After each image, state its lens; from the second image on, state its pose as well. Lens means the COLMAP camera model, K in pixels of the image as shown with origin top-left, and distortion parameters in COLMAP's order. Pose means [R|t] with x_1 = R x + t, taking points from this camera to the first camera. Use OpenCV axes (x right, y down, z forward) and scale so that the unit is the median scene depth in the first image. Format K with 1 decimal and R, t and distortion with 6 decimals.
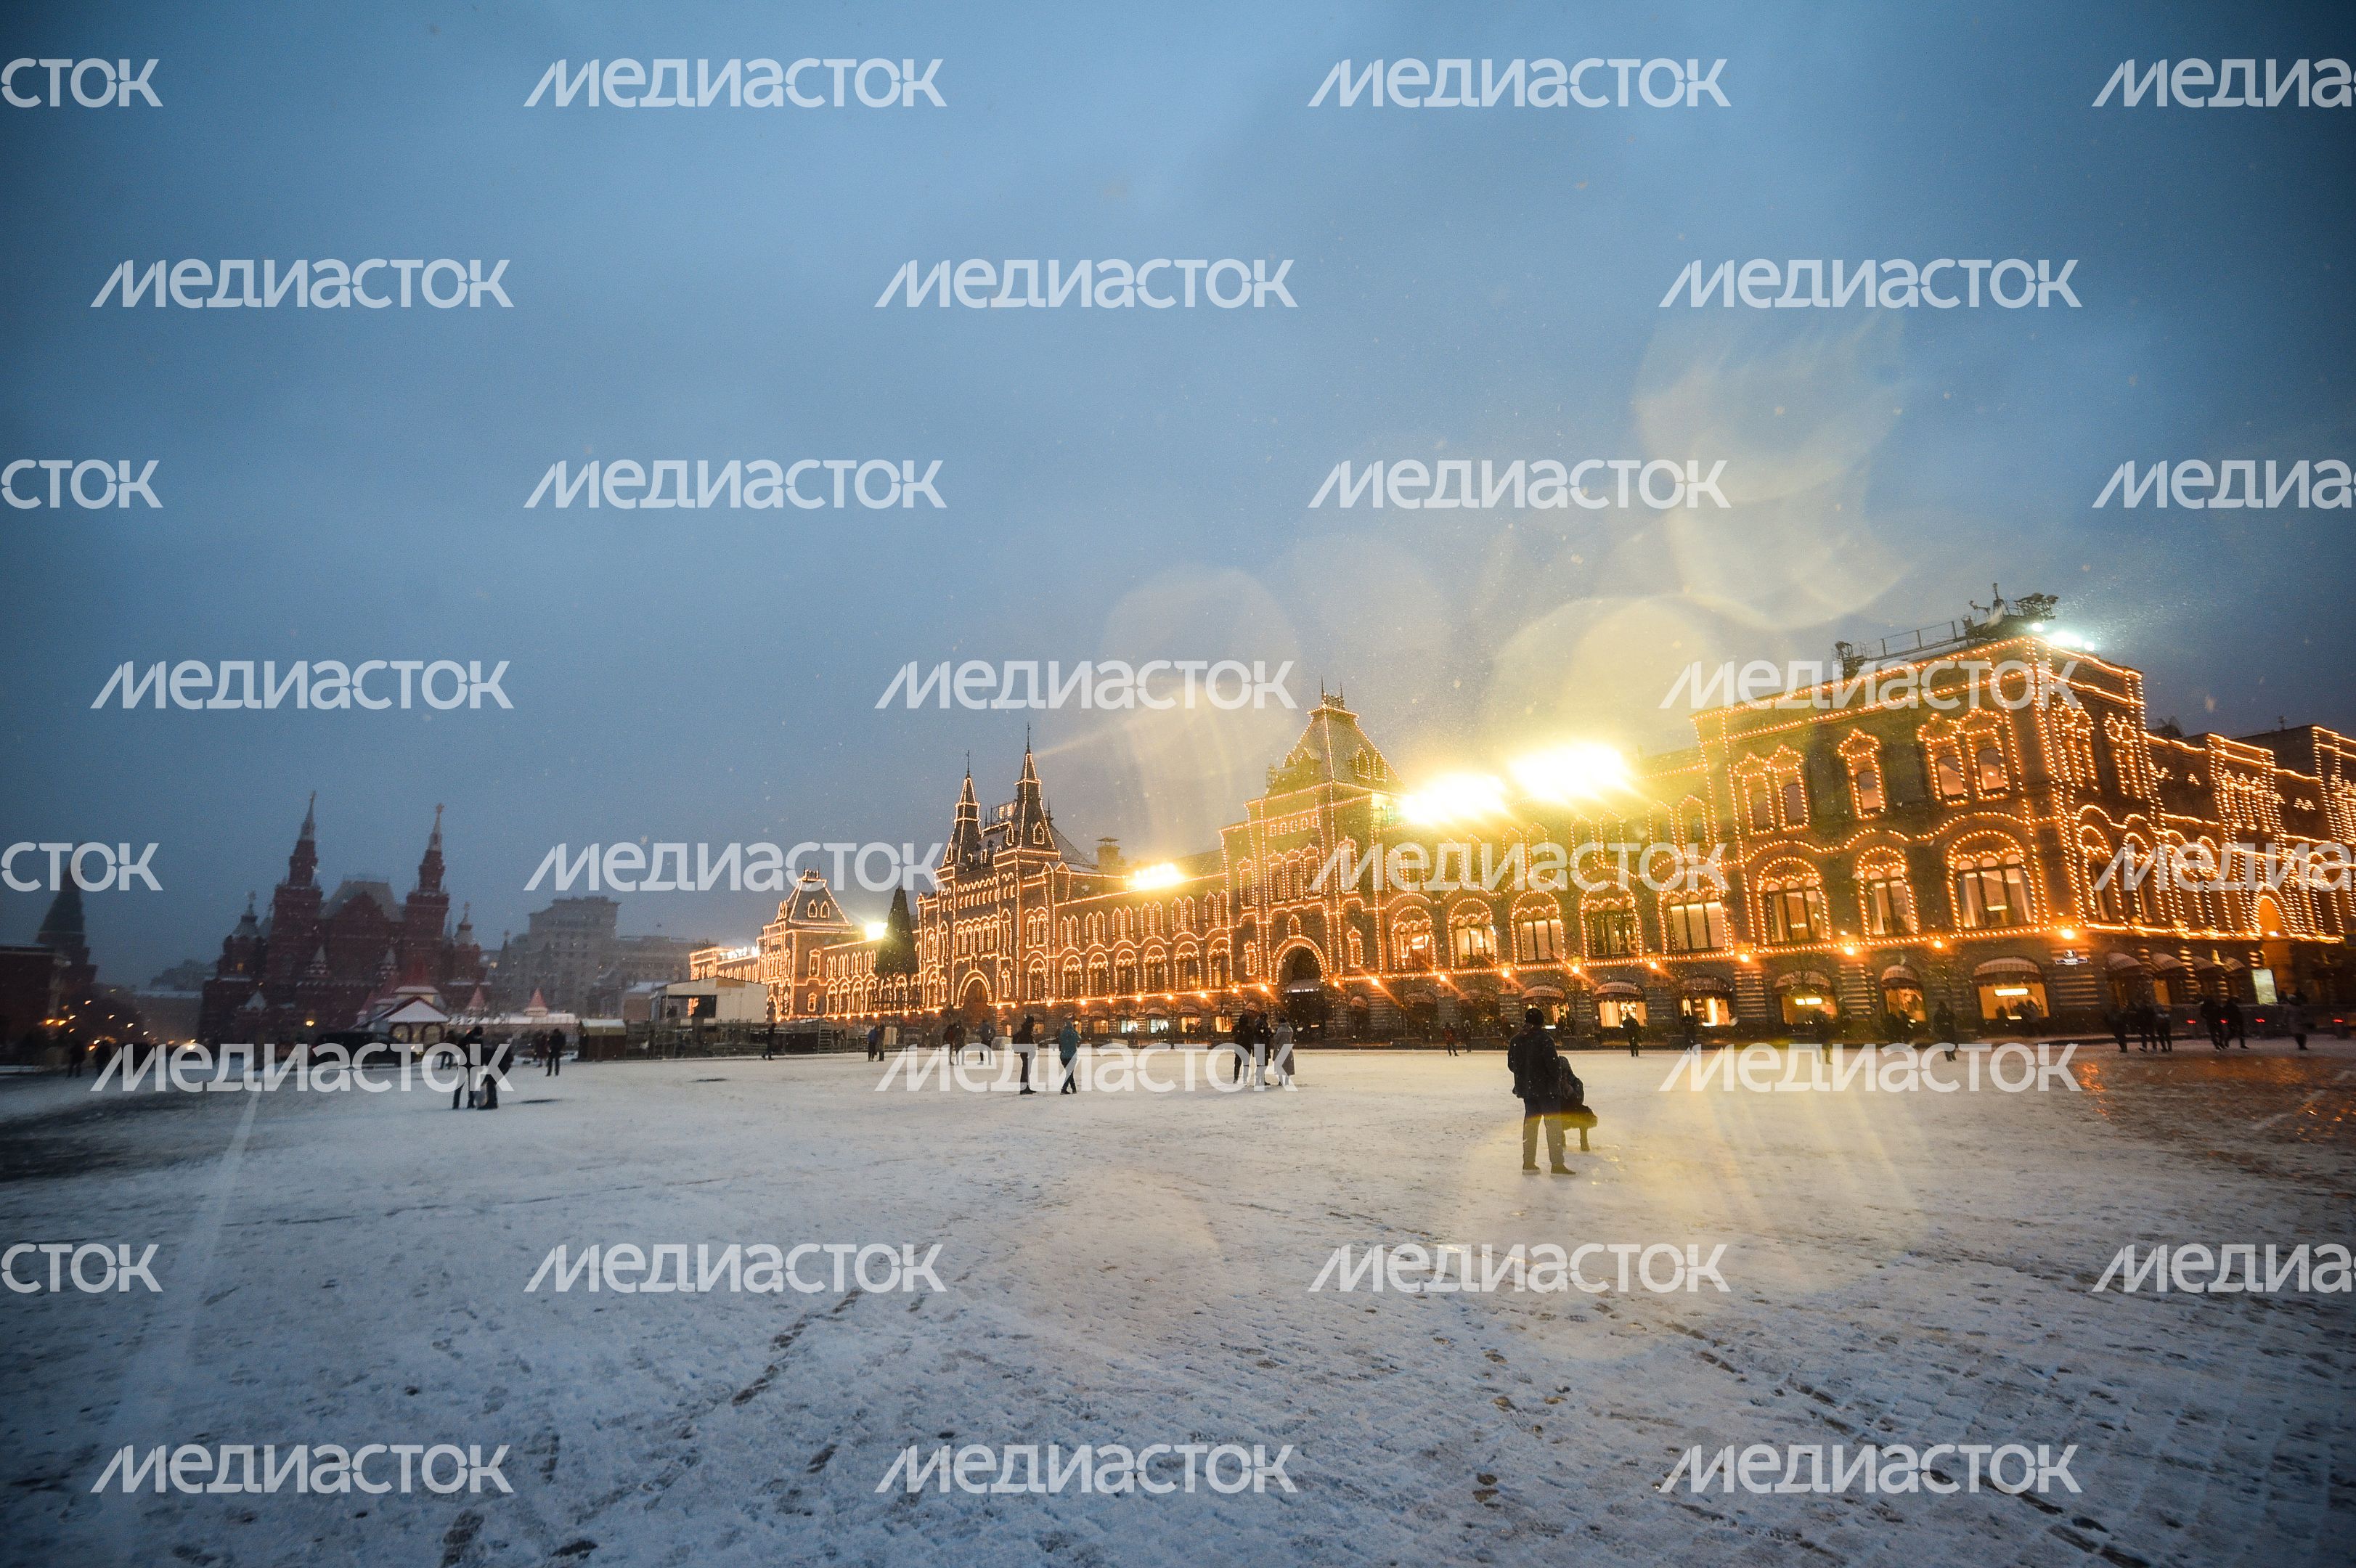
lens RADIAL K [[1085.3, 0, 1175.4], [0, 1085.3, 762.3], [0, 0, 1]] dist [0.000369, -0.000024]
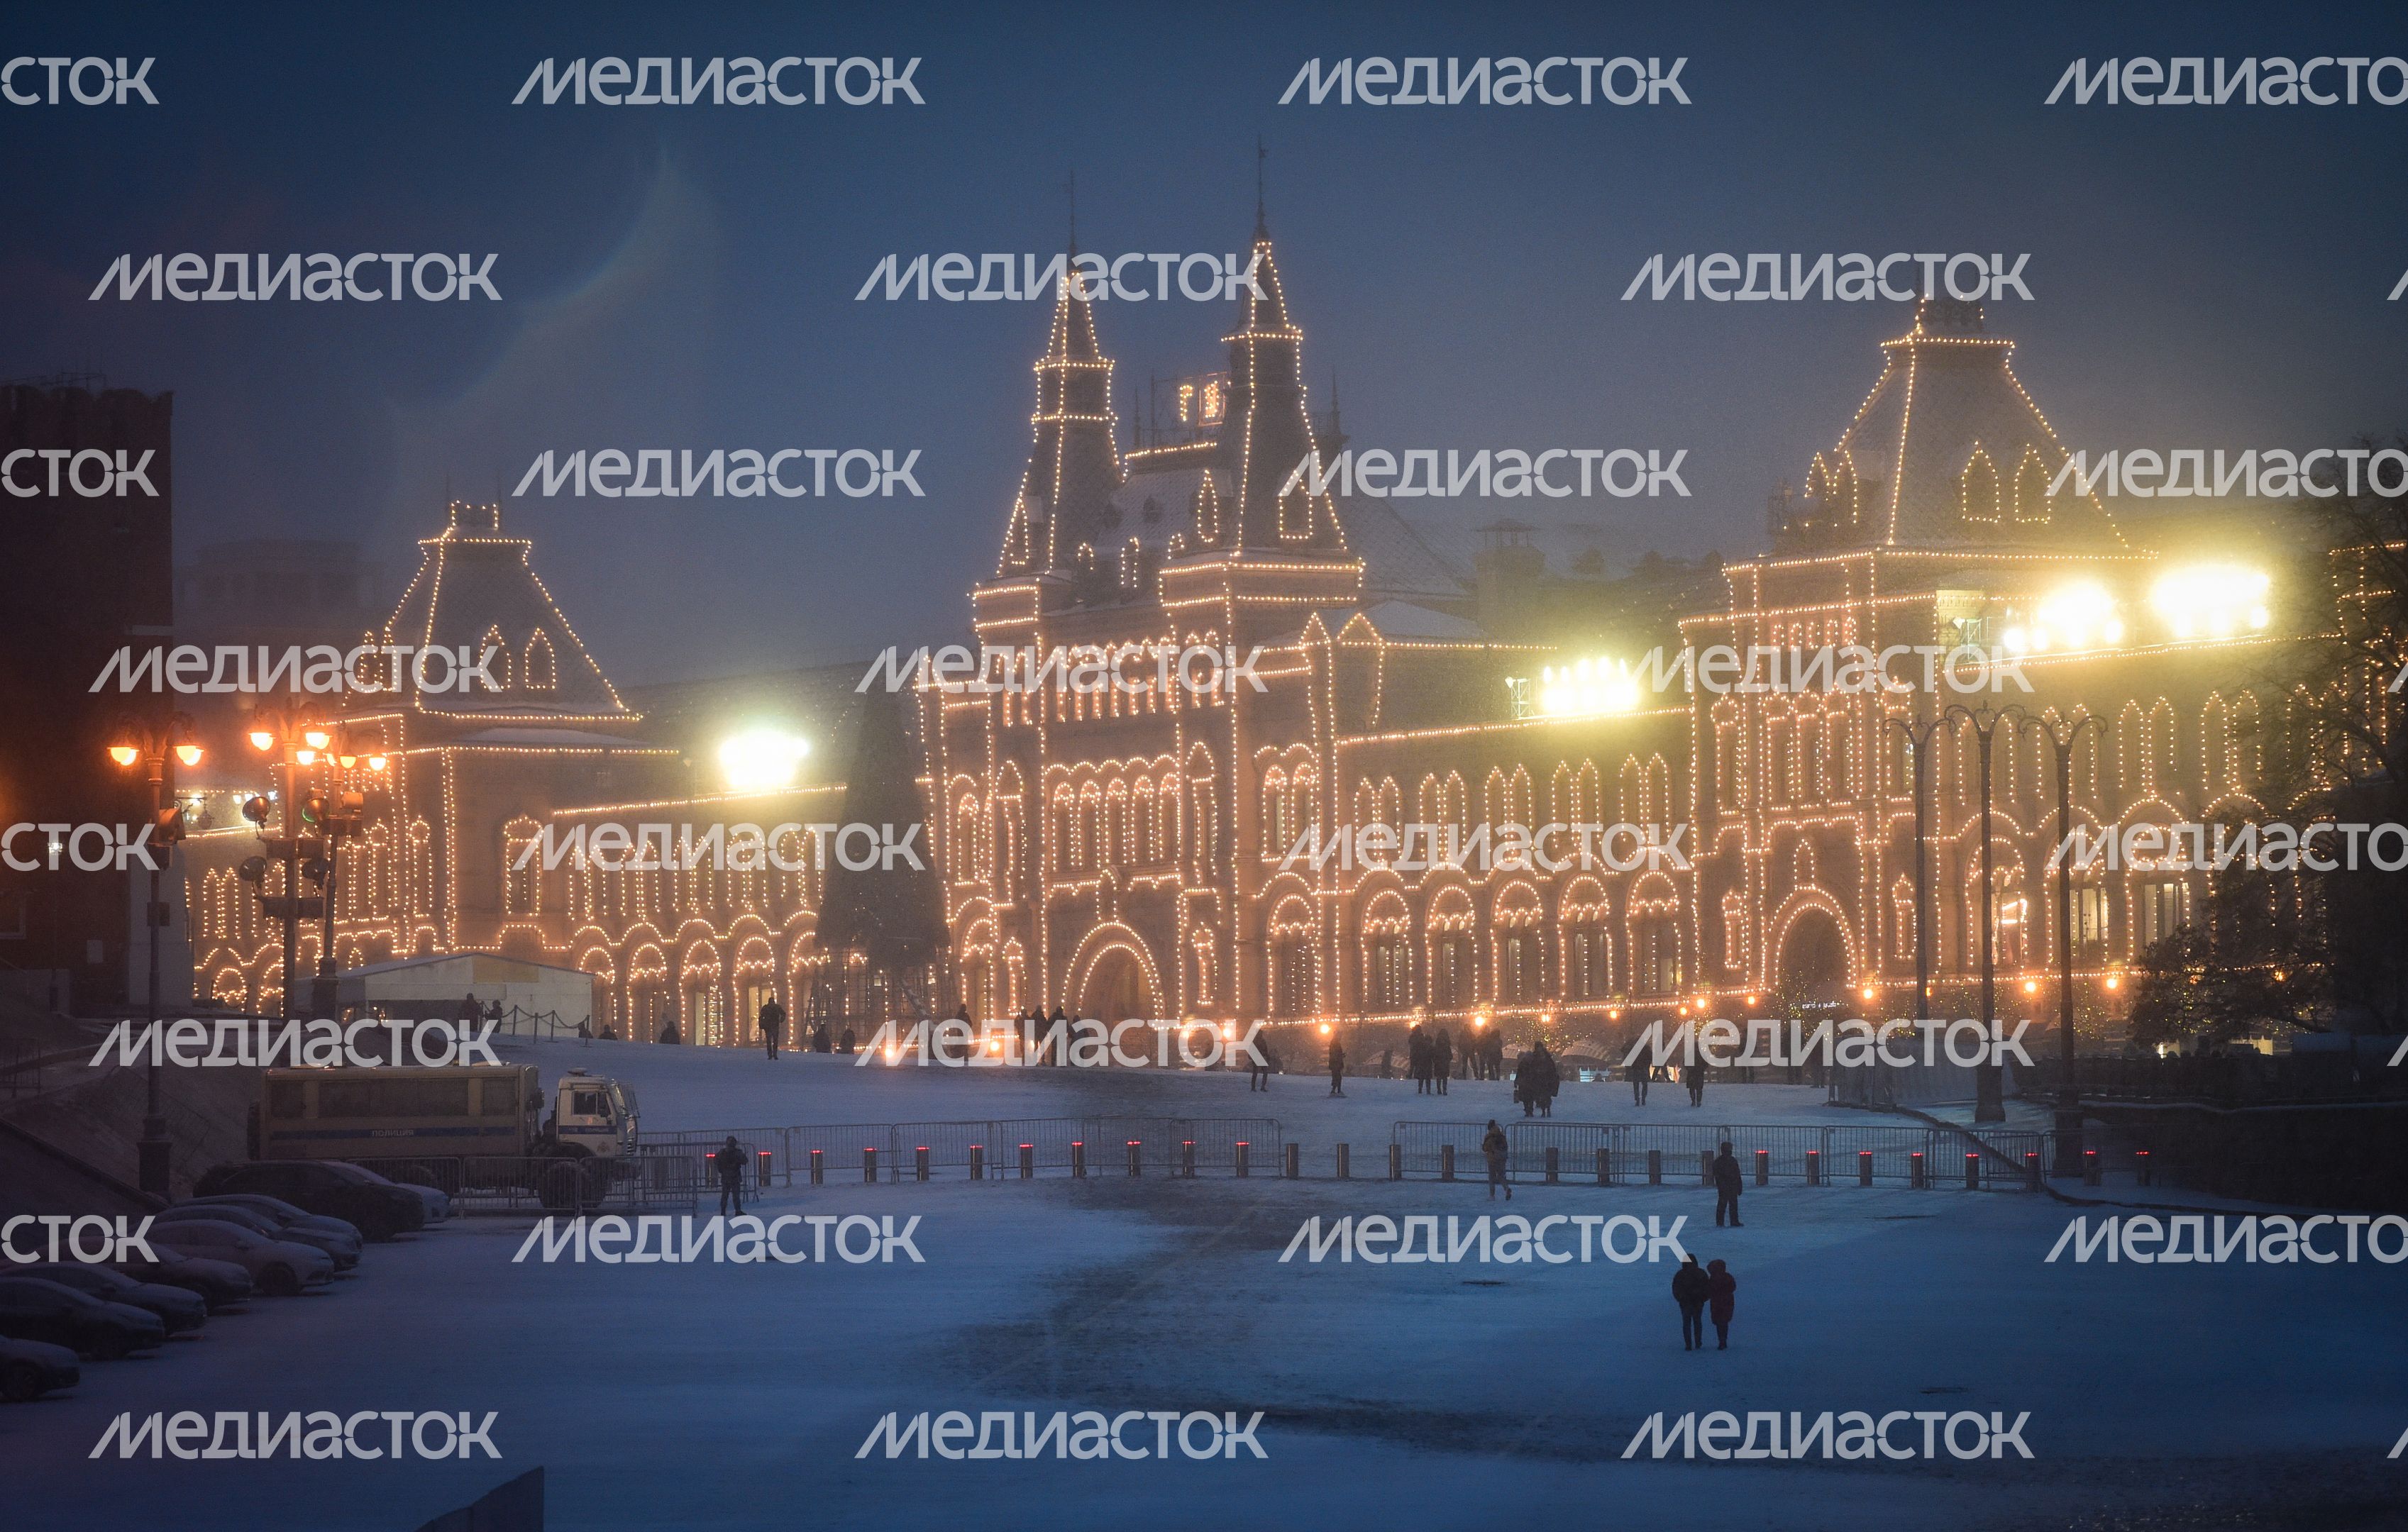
lens RADIAL K [[13919.0, 0, 1198.8], [0, 13919.0, 776.0], [0, 0, 1]] dist [2.210205, 0.000000]
pose [[0.983806, 0.008075, -0.179055, 0.650295], [0.027774, 0.980050, 0.196801, -0.743750], [0.177072, -0.198588, 0.963955, -3.328367]]
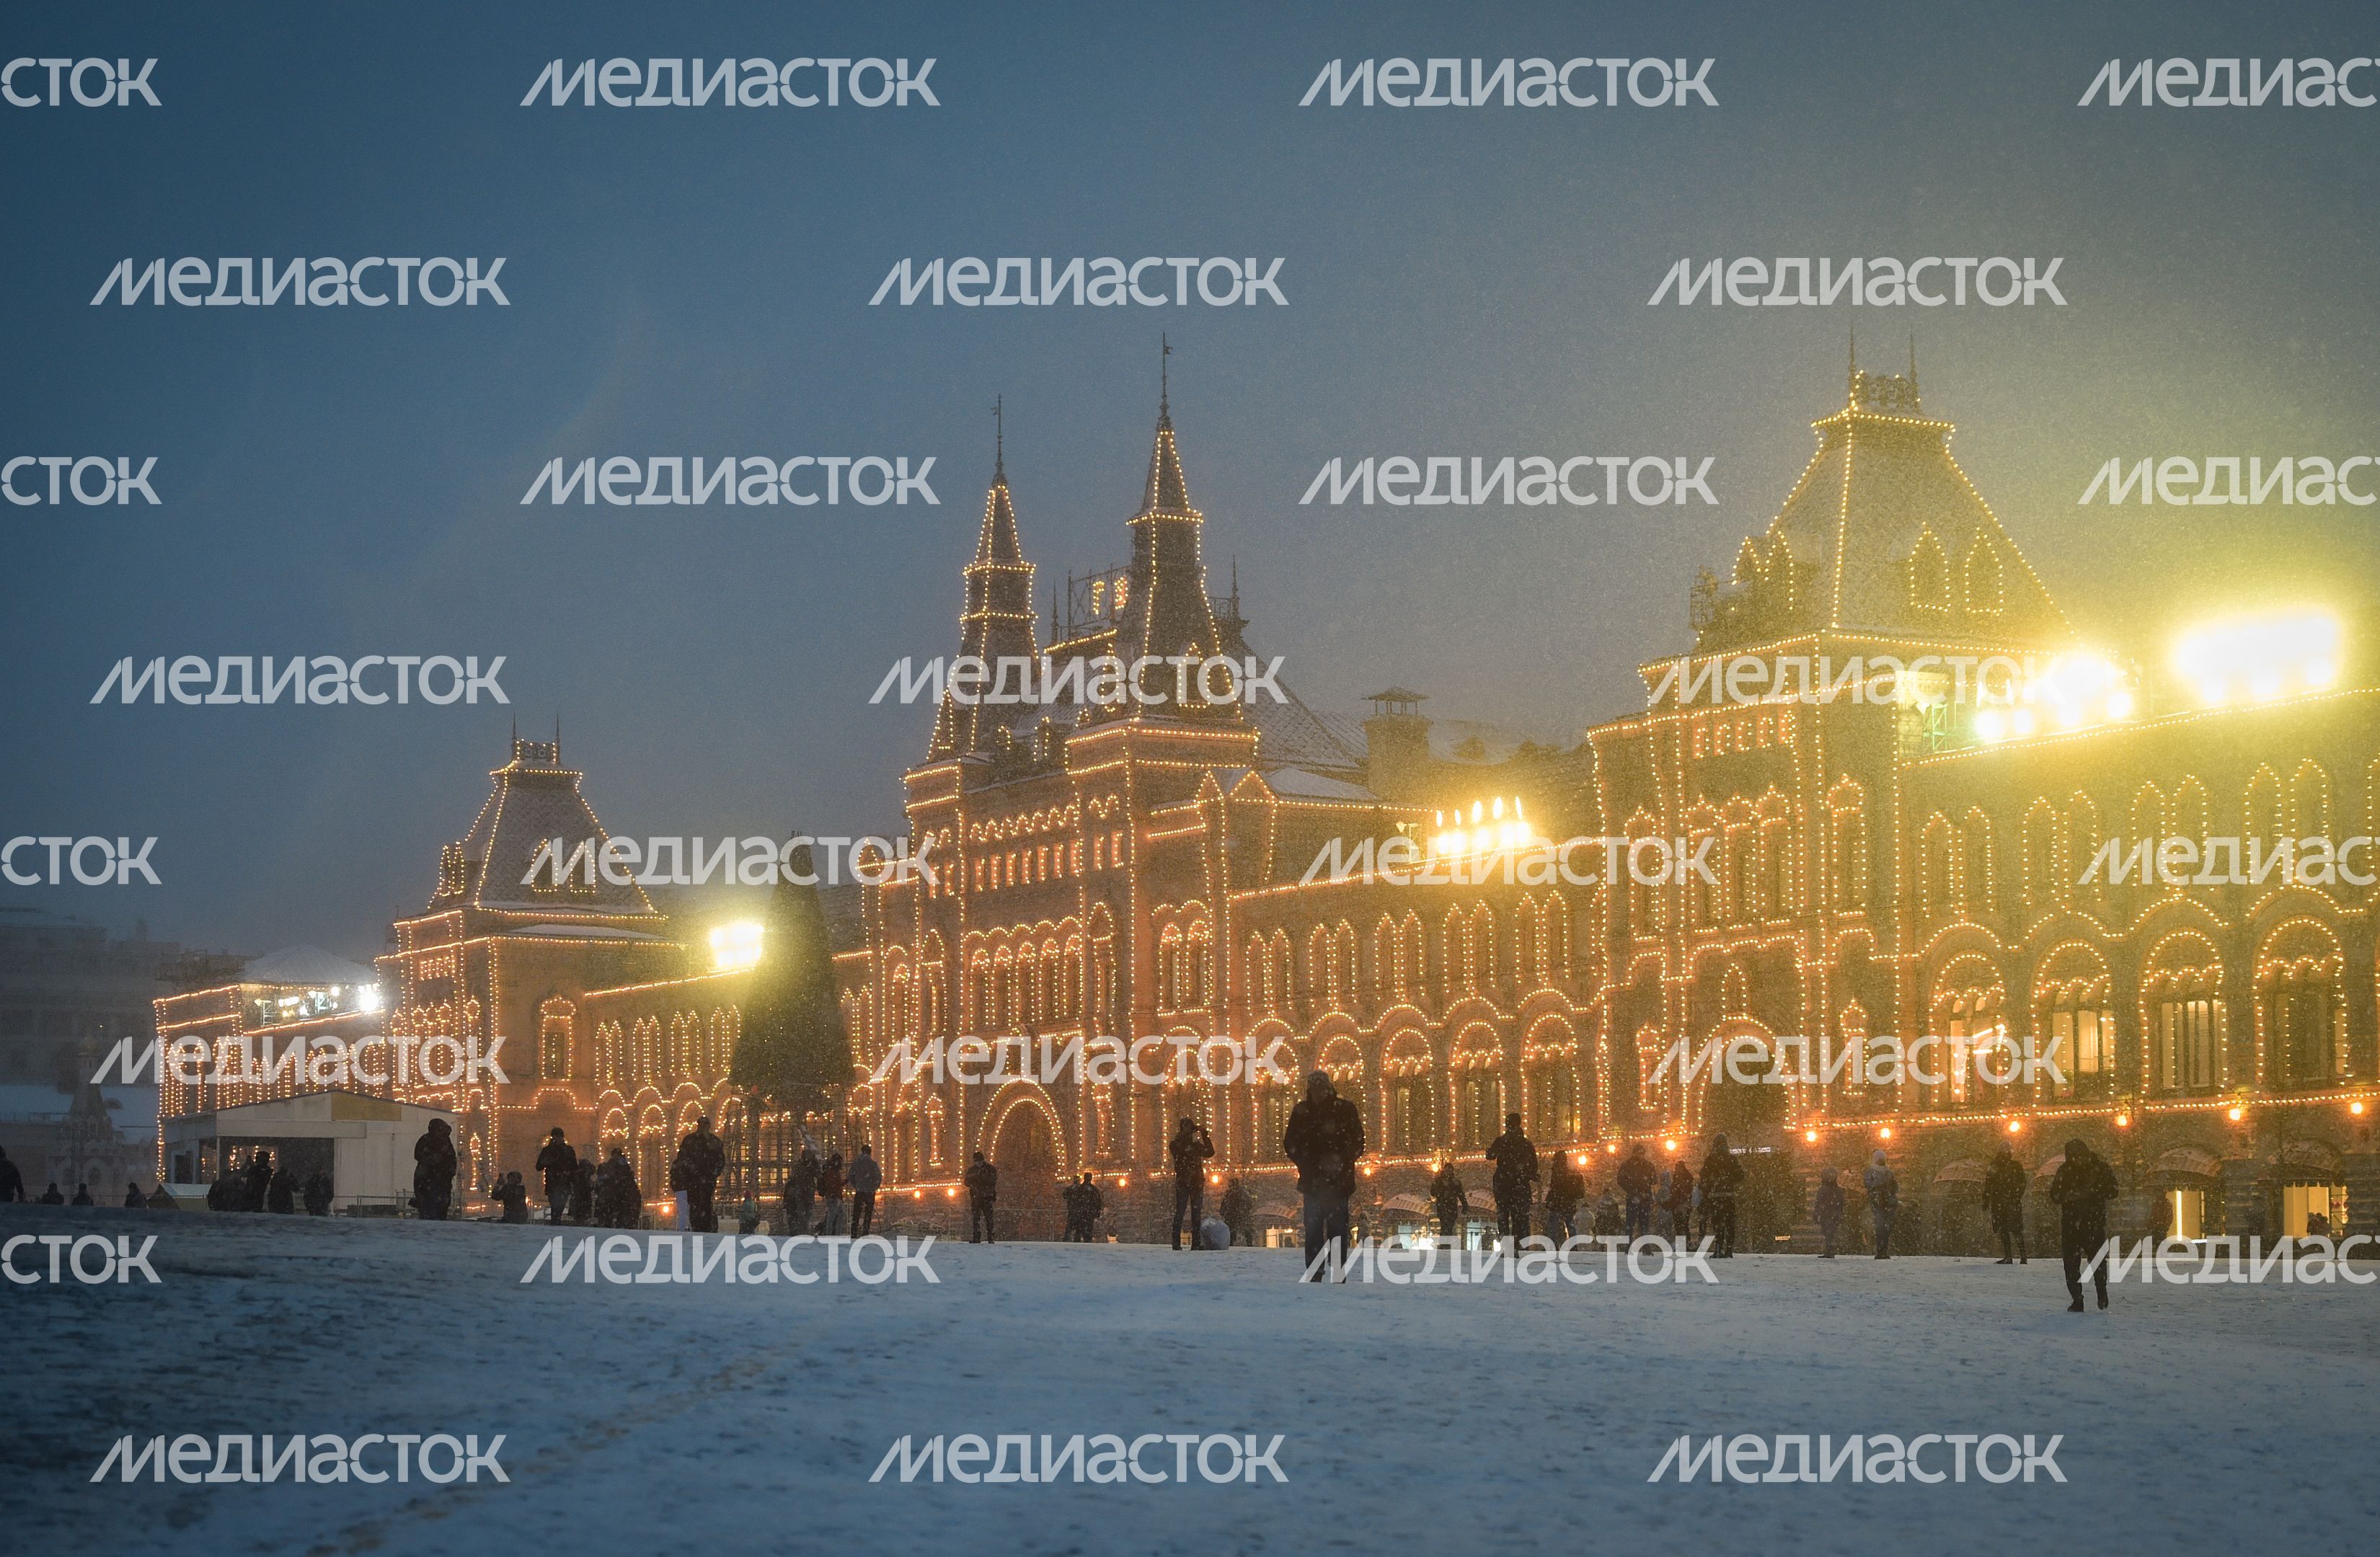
lens RADIAL K [[5375.3, 0, 1194.2], [0, 5375.3, 772.6], [0, 0, 1]] dist [-0.037680, 0.000000]
pose [[0.981670, 0.004267, -0.190543, 0.211139], [0.022132, 0.990434, 0.136203, -0.145580], [0.189301, -0.137923, 0.972184, -0.680513]]
